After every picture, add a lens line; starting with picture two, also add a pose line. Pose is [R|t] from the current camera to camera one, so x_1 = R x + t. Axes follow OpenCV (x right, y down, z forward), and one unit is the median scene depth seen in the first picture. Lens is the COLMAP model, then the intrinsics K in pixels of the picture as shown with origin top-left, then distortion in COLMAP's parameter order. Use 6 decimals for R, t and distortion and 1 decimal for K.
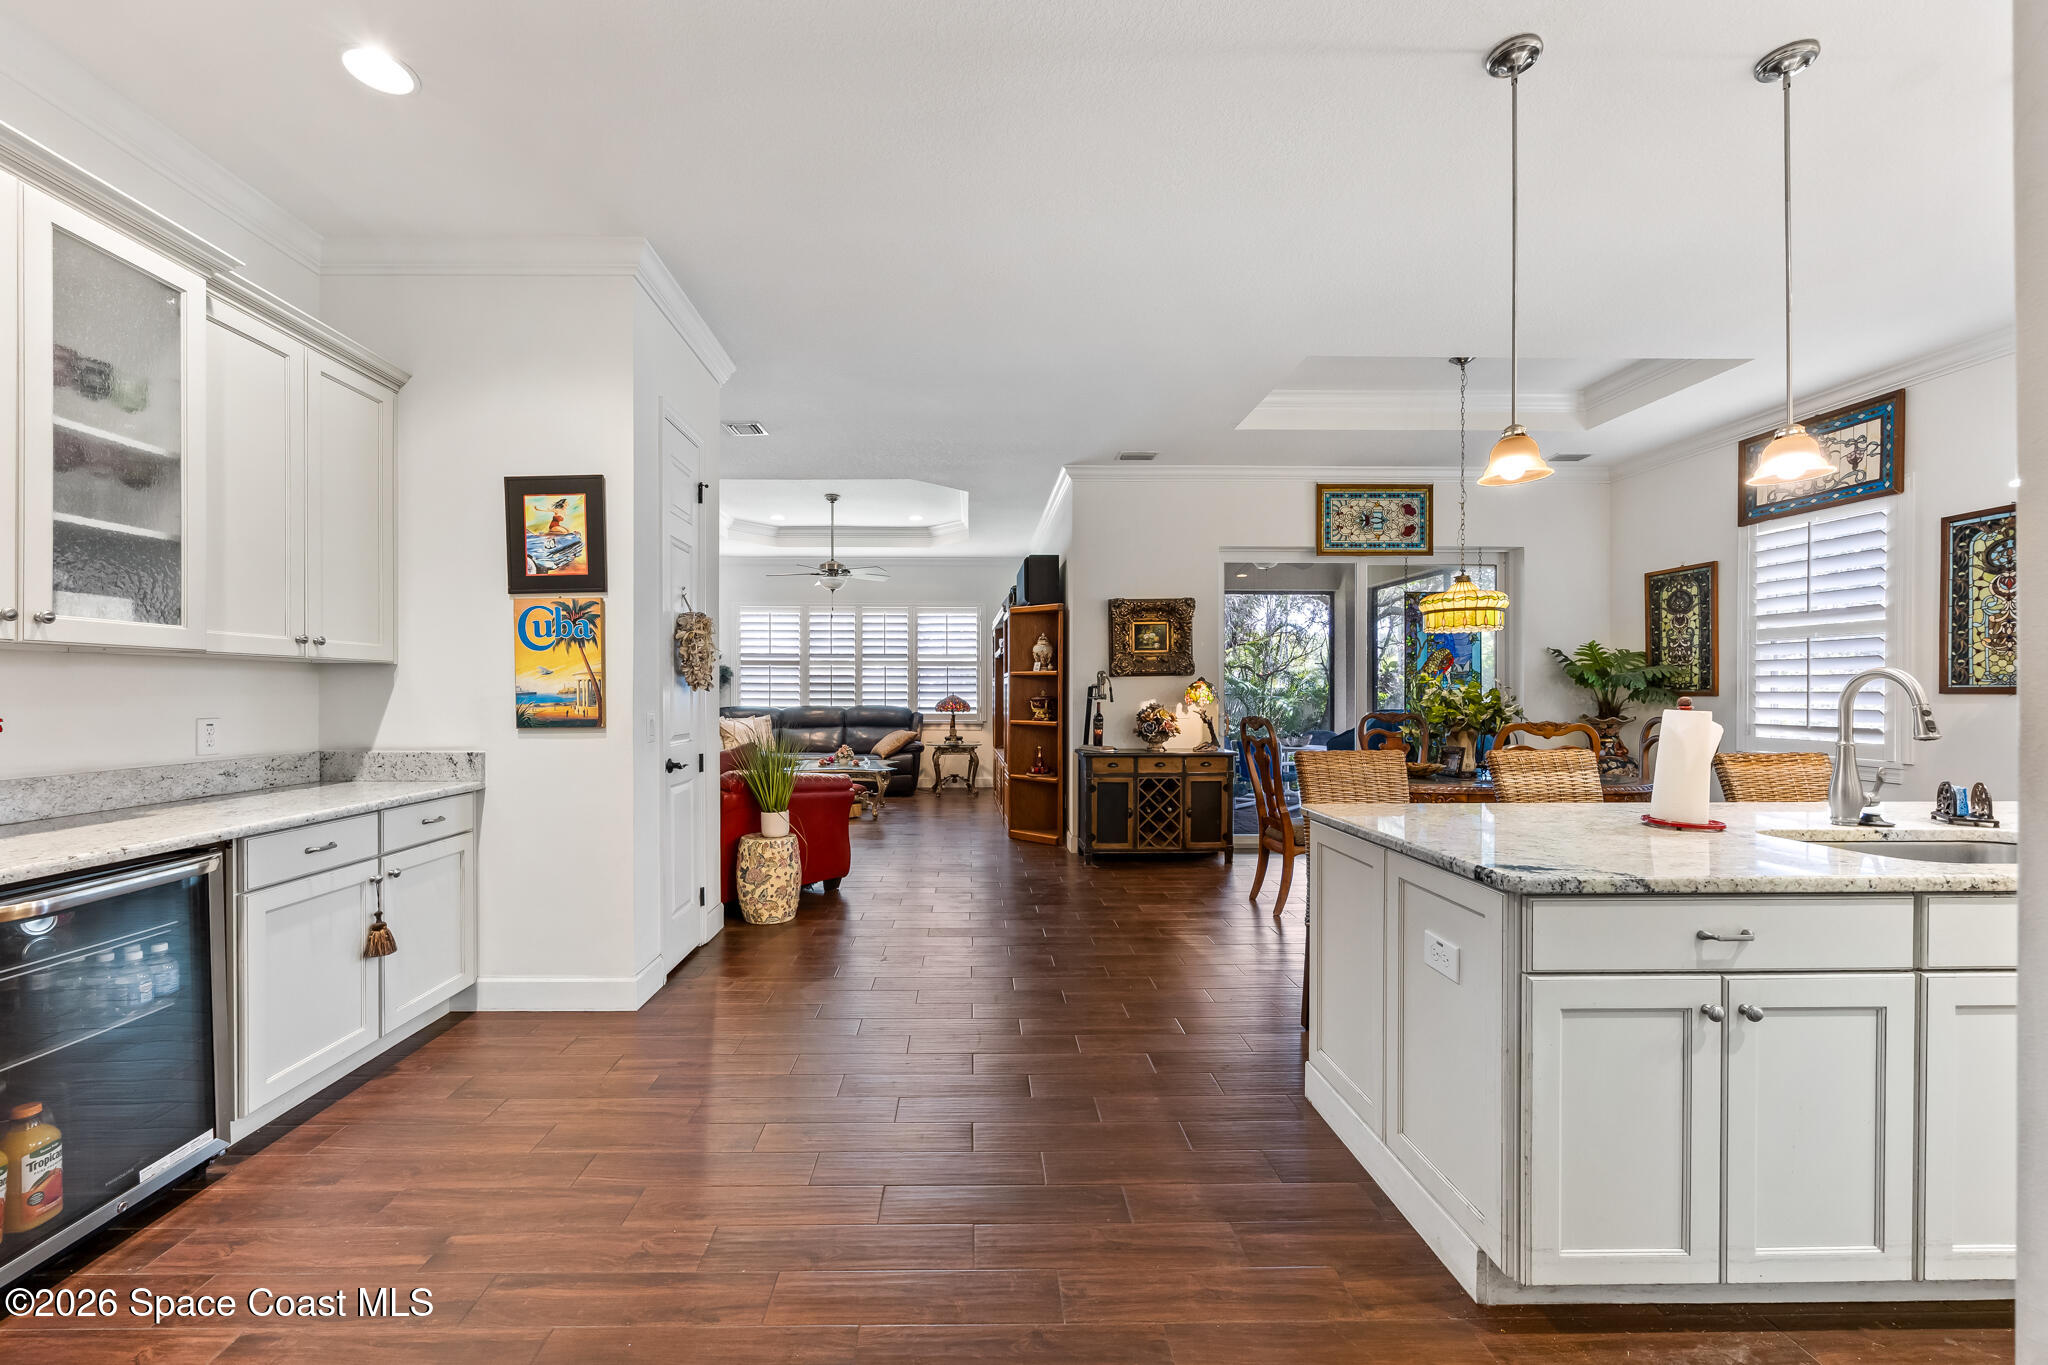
lens RADIAL K [[798.7, 0, 999.9], [0, 798.7, 696.8], [0, 0, 1]] dist [-0.000994, 0.000288]
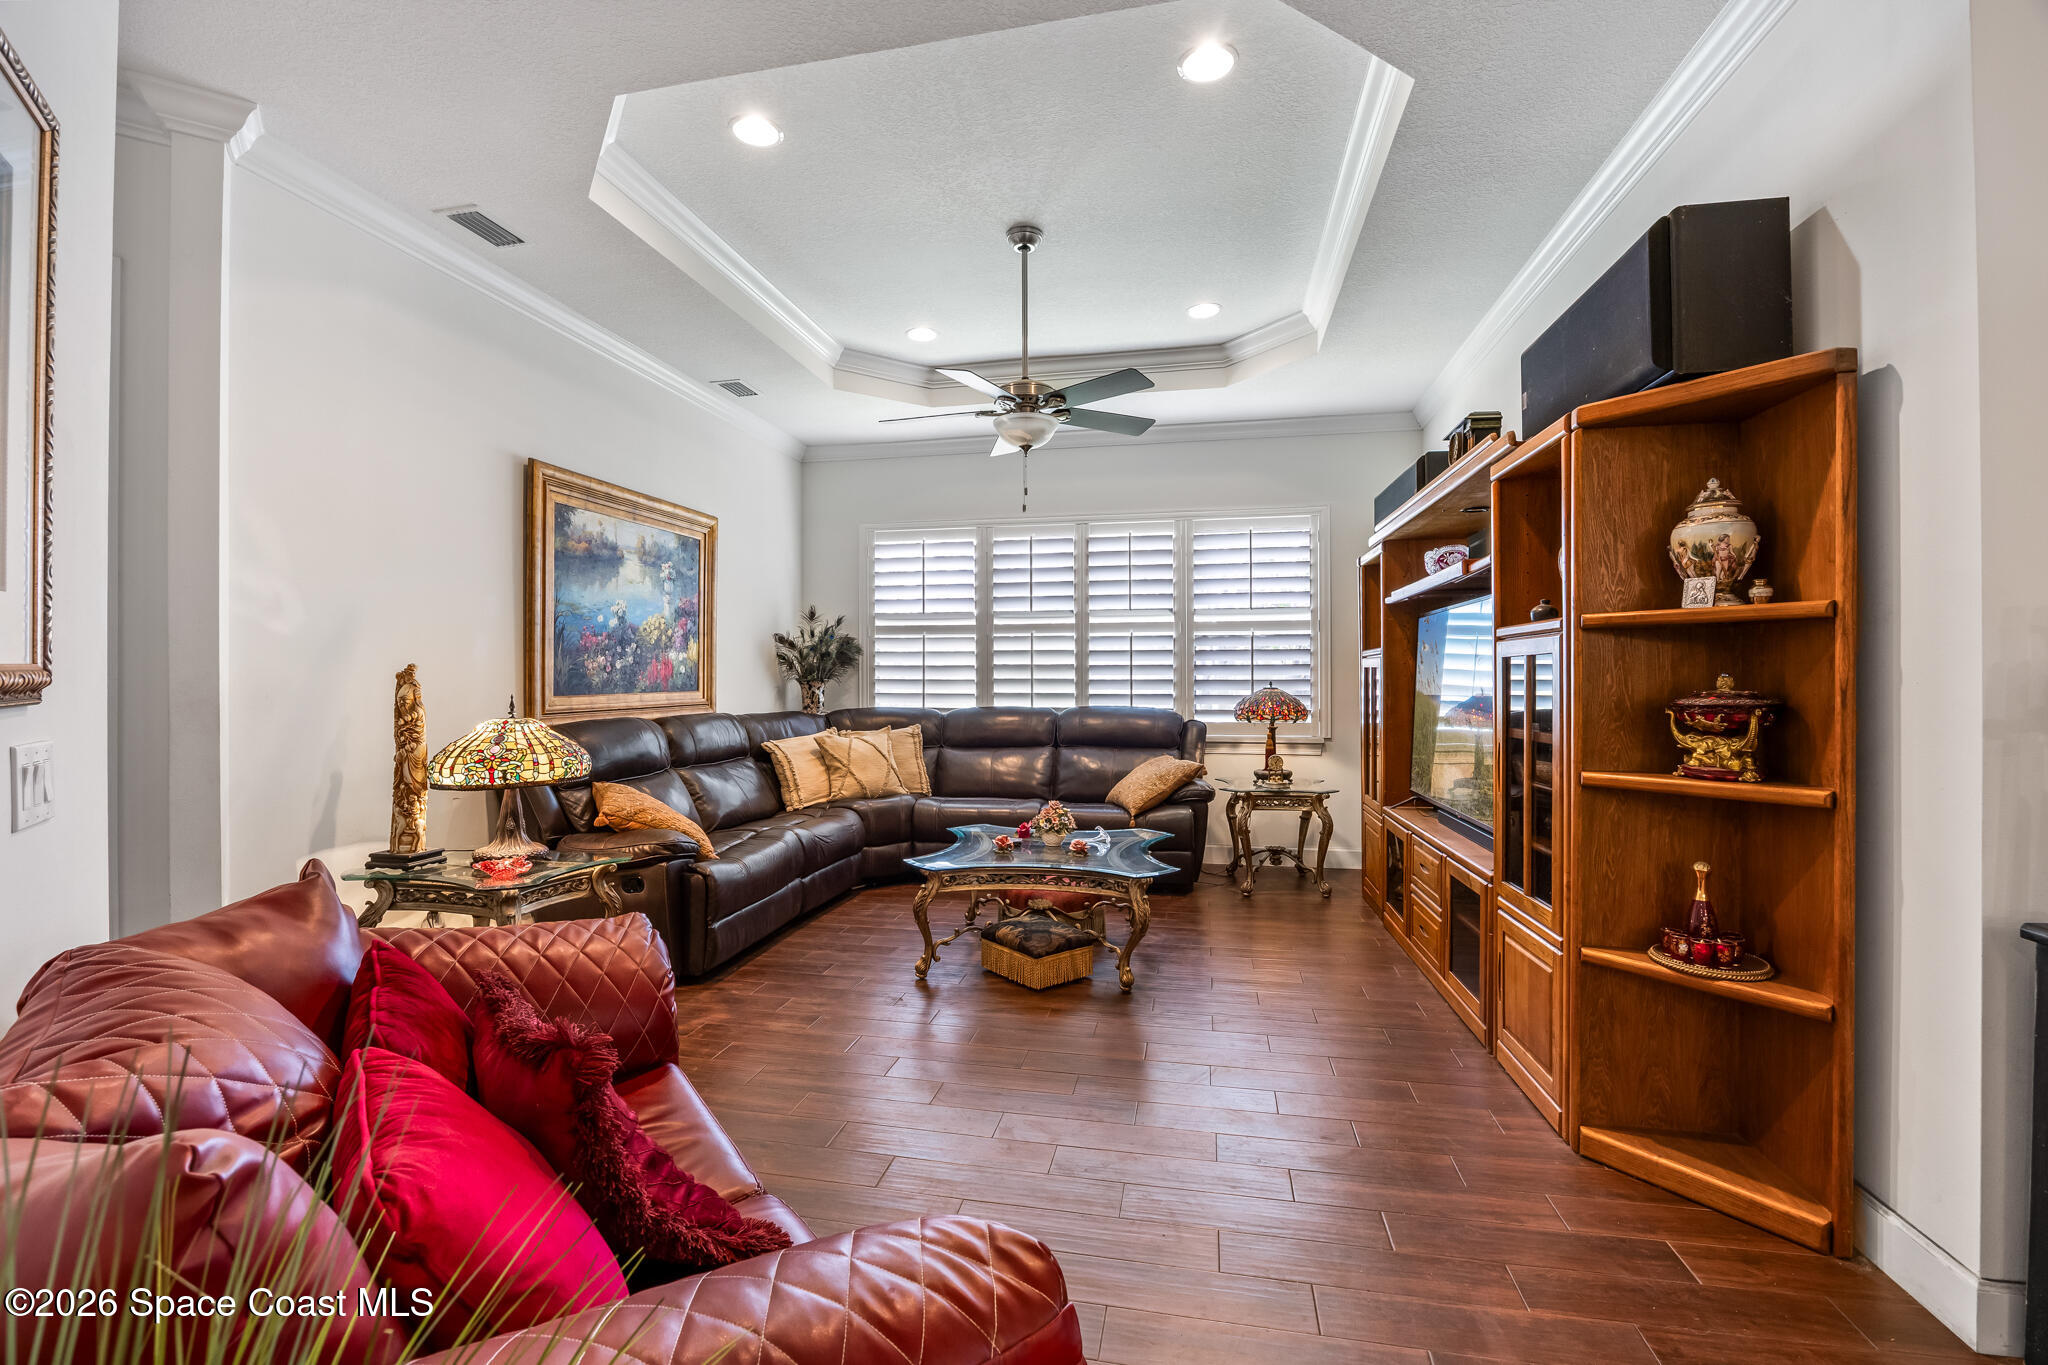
lens RADIAL K [[901.2, 0, 1009.6], [0, 901.2, 684.3], [0, 0, 1]] dist [0.003593, 0.000027]
pose [[0.969247, -0.003148, -0.246070, -0.122163], [0.002701, 0.999994, -0.002156, -0.004635], [0.246075, 0.001425, 0.969250, 0.653203]]
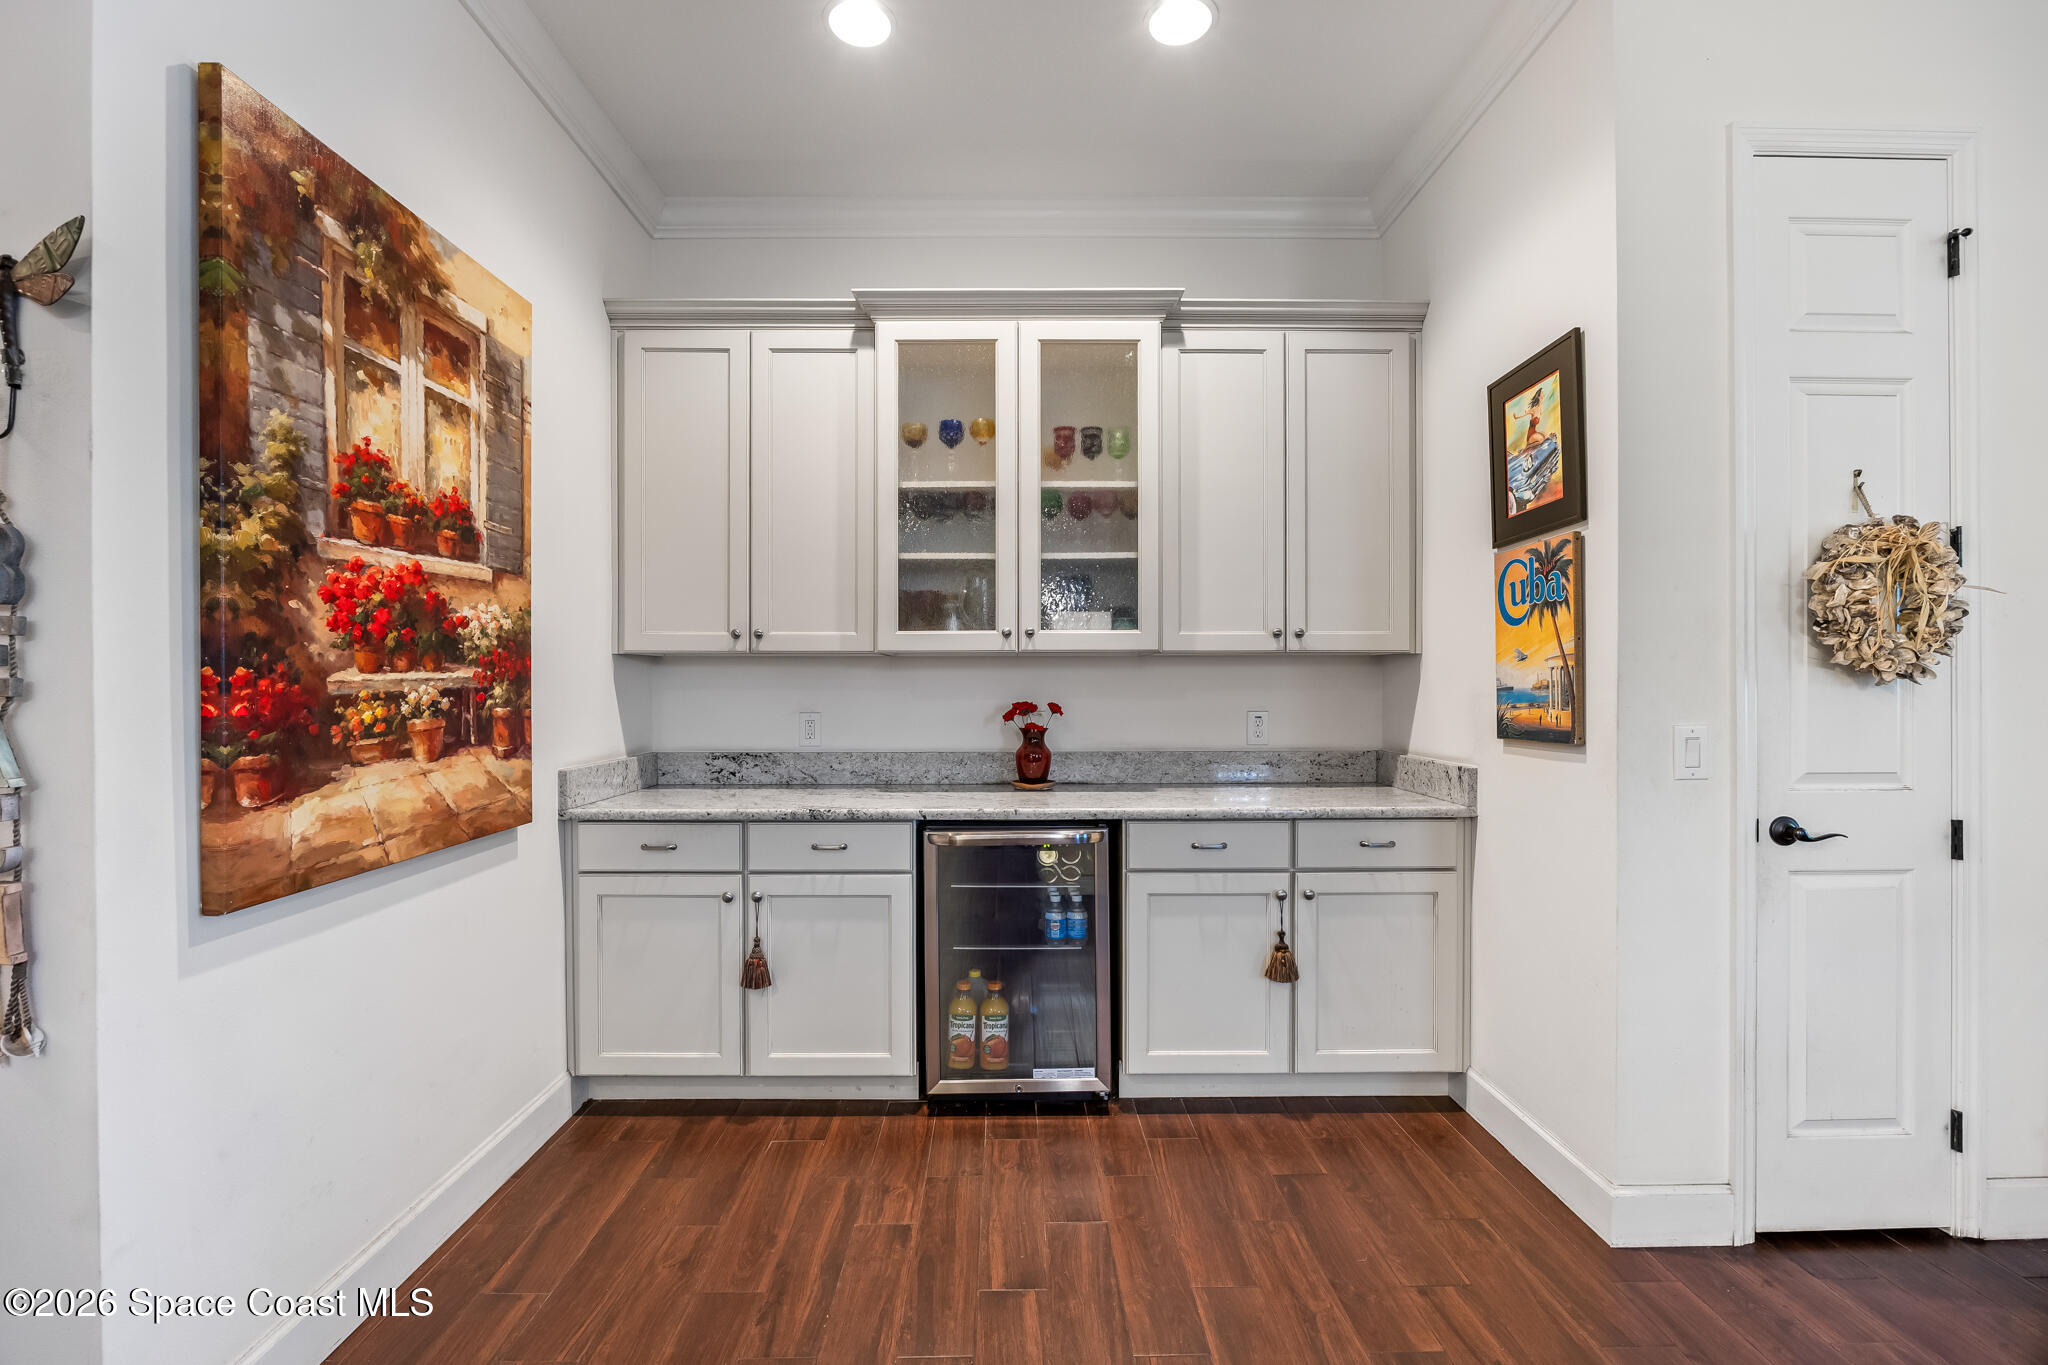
lens RADIAL K [[875.3, 0, 1003.9], [0, 875.3, 690.6], [0, 0, 1]] dist [-0.008240, -0.000211]
pose [[-0.028658, 0.004818, -0.999578, 0.086227], [-0.003570, 0.999982, 0.004922, -0.002283], [0.999583, 0.003709, -0.028640, 0.287672]]
